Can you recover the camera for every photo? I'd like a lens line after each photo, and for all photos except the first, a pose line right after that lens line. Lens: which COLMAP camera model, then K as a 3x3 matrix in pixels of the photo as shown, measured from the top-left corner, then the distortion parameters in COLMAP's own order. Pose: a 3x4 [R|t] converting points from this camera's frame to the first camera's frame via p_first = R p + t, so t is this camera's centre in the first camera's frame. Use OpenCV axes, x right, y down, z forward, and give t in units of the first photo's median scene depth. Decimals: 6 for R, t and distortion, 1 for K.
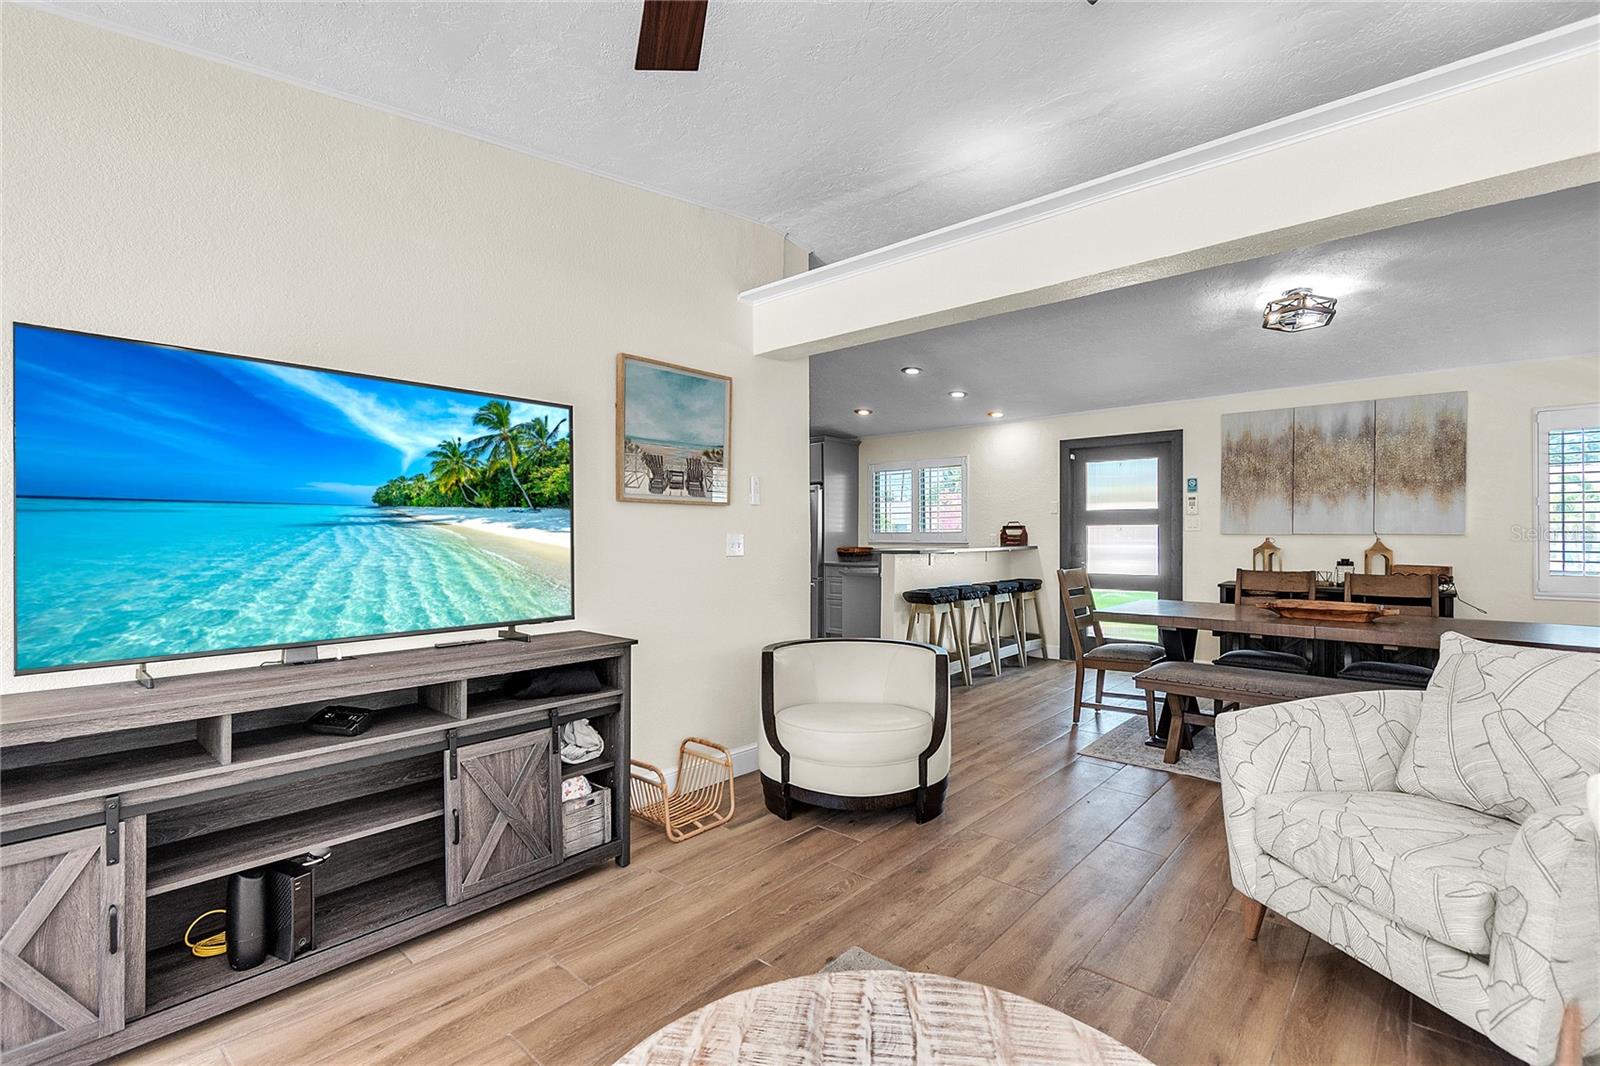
lens RADIAL K [[712.8, 0, 809.3], [0, 712.8, 532.0], [0, 0, 1]] dist [0.004258, -0.001830]
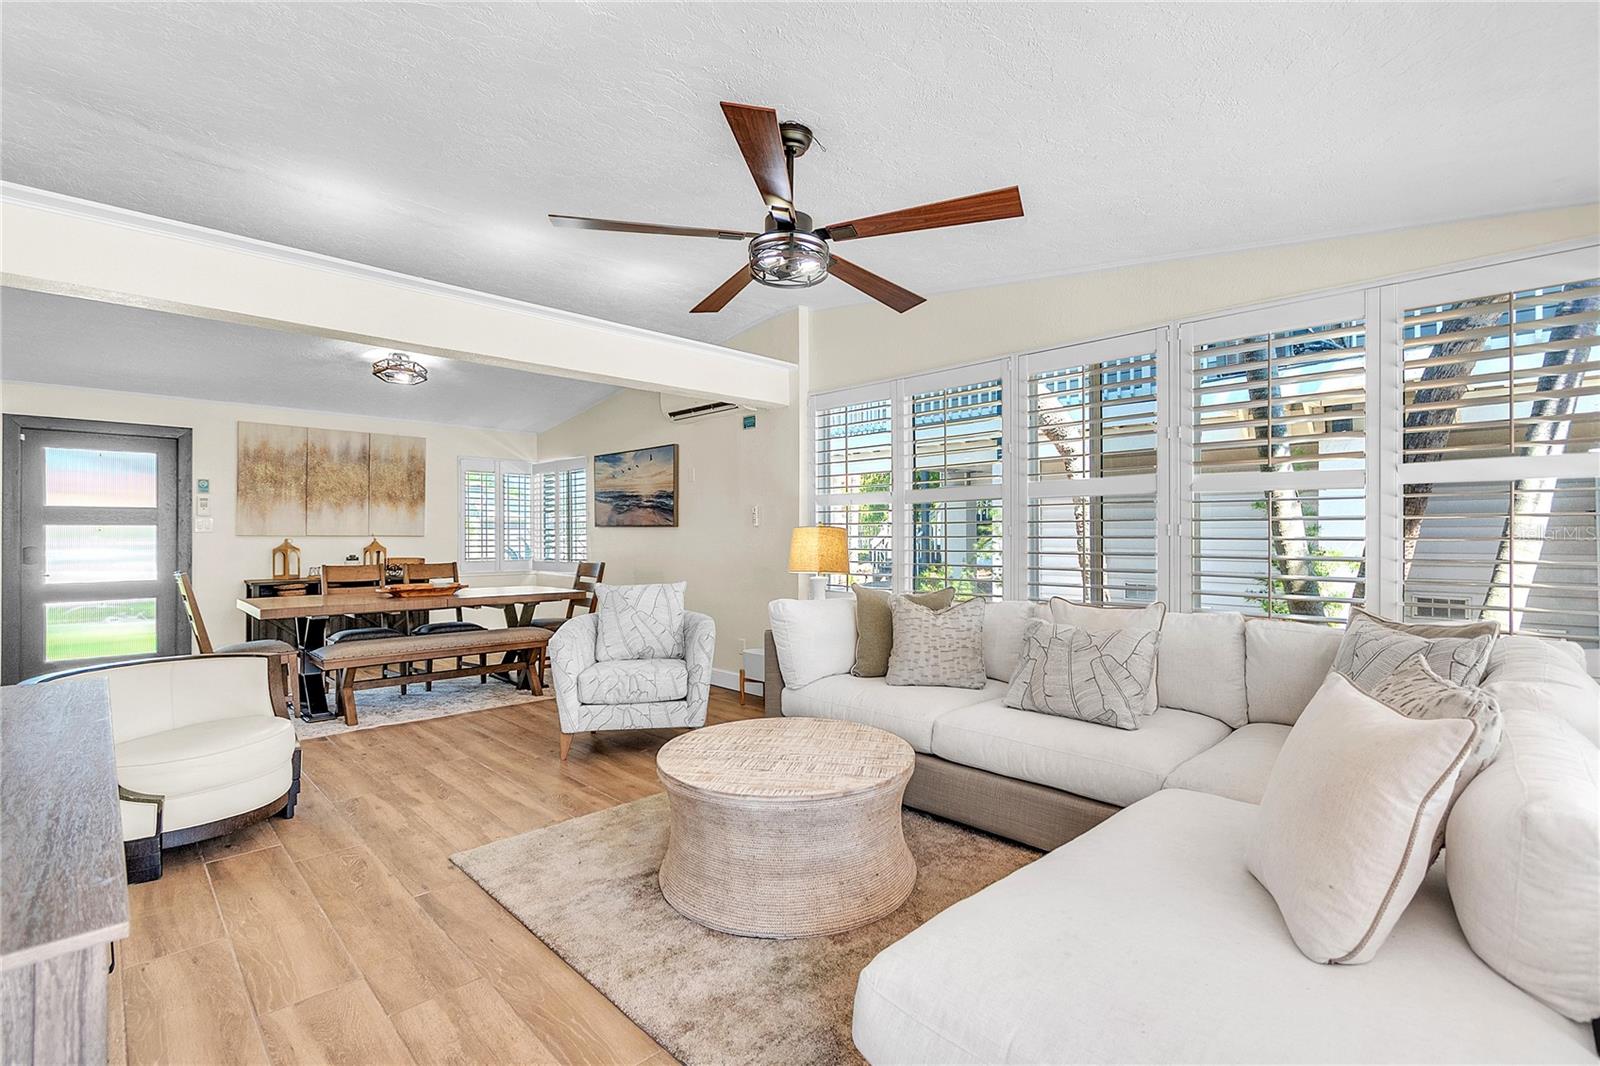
lens RADIAL K [[718.5, 0, 811.3], [0, 718.5, 533.7], [0, 0, 1]] dist [0.002934, -0.000198]
pose [[0.067053, 0.002167, 0.997747, -0.969492], [-0.002393, 0.999995, -0.002011, 0.000291], [-0.997747, -0.002253, 0.067057, 0.214940]]
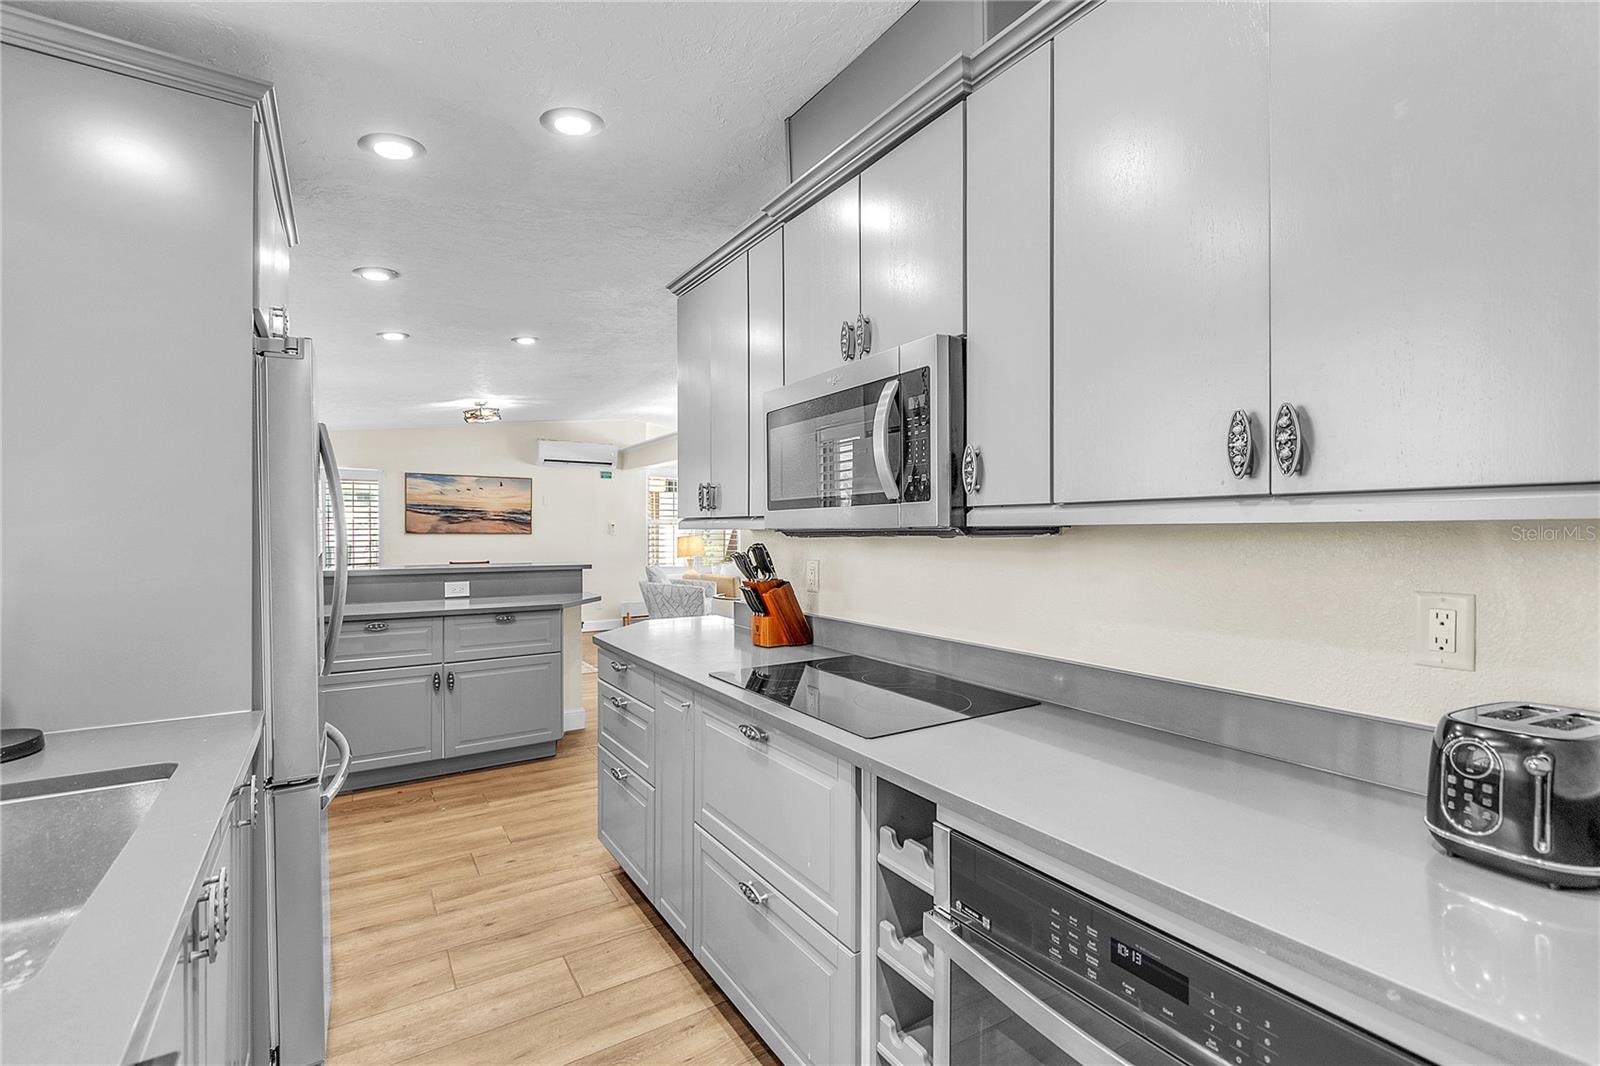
lens RADIAL K [[712.8, 0, 809.3], [0, 712.8, 532.0], [0, 0, 1]] dist [0.004258, -0.001830]
pose [[-0.962869, 0.002146, 0.269960, -0.865616], [0.000875, 0.999988, -0.004830, -0.020227], [-0.269967, -0.004415, -0.962859, 3.860363]]
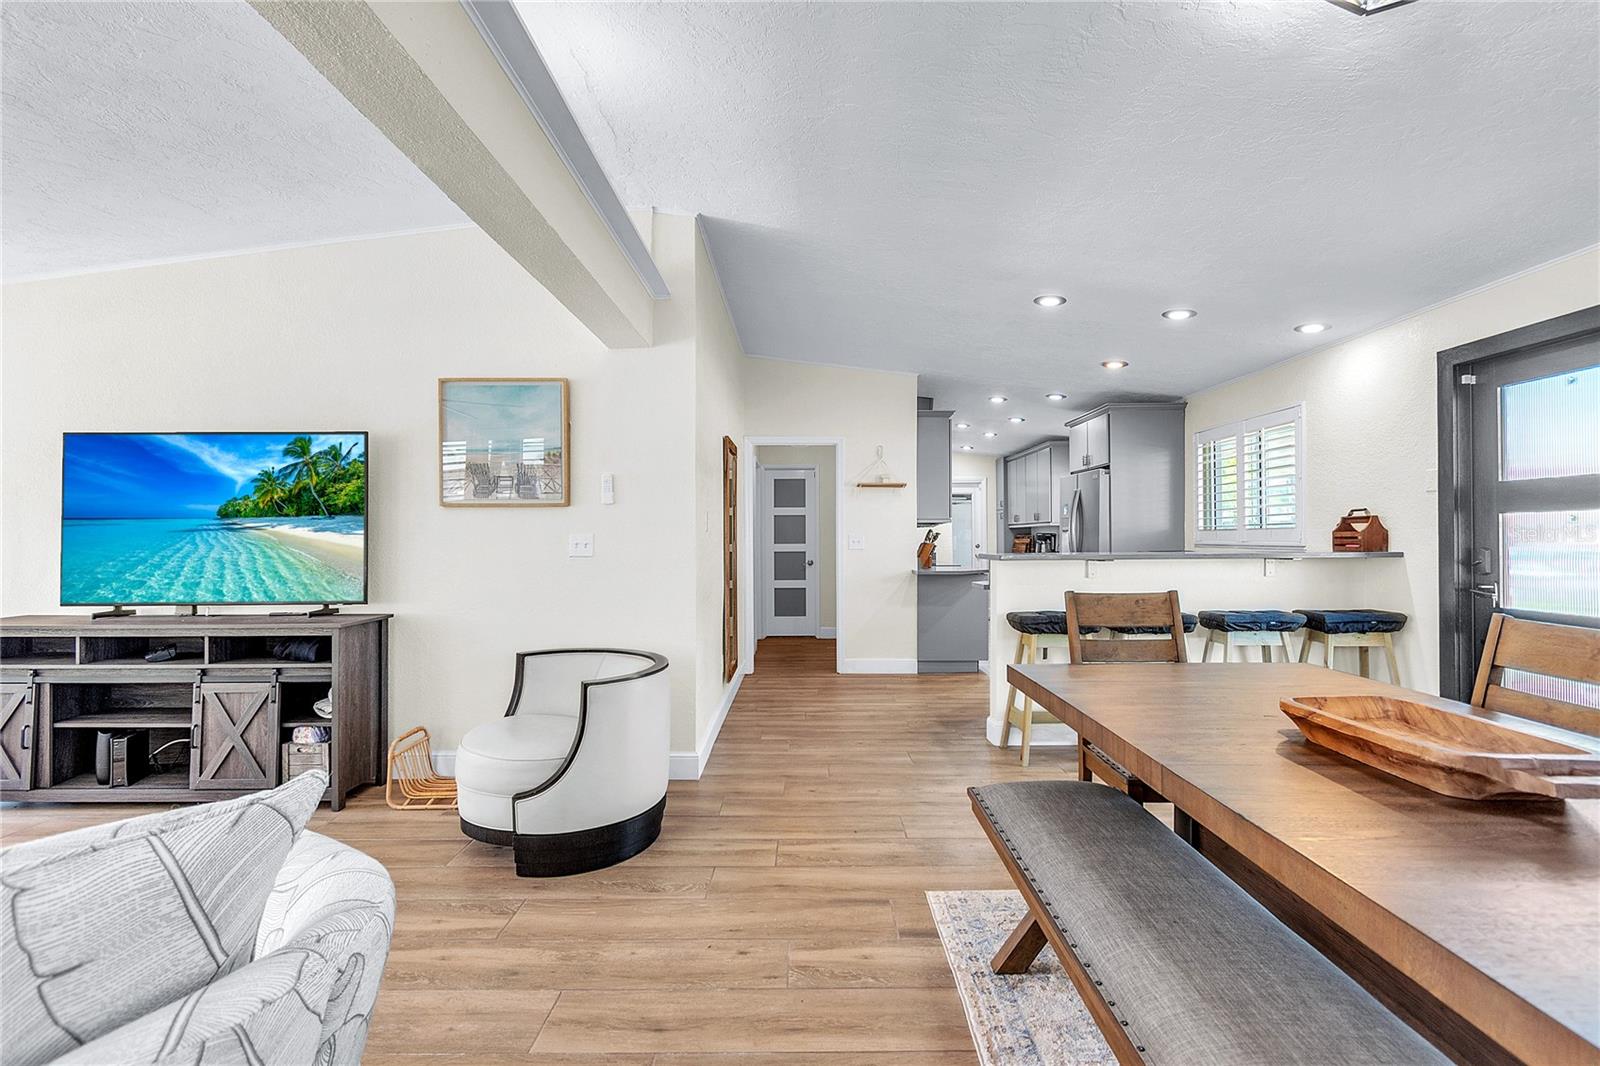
lens RADIAL K [[677.6, 0, 647.8], [0, 677.6, 538.4], [0, 0, 1]] dist [0.001712, -0.016049]
pose [[0.658731, -0.003205, -0.752372, 0.923584], [0.007348, 0.999971, 0.002174, 0.009058], [0.752343, -0.006961, 0.658735, 0.633864]]
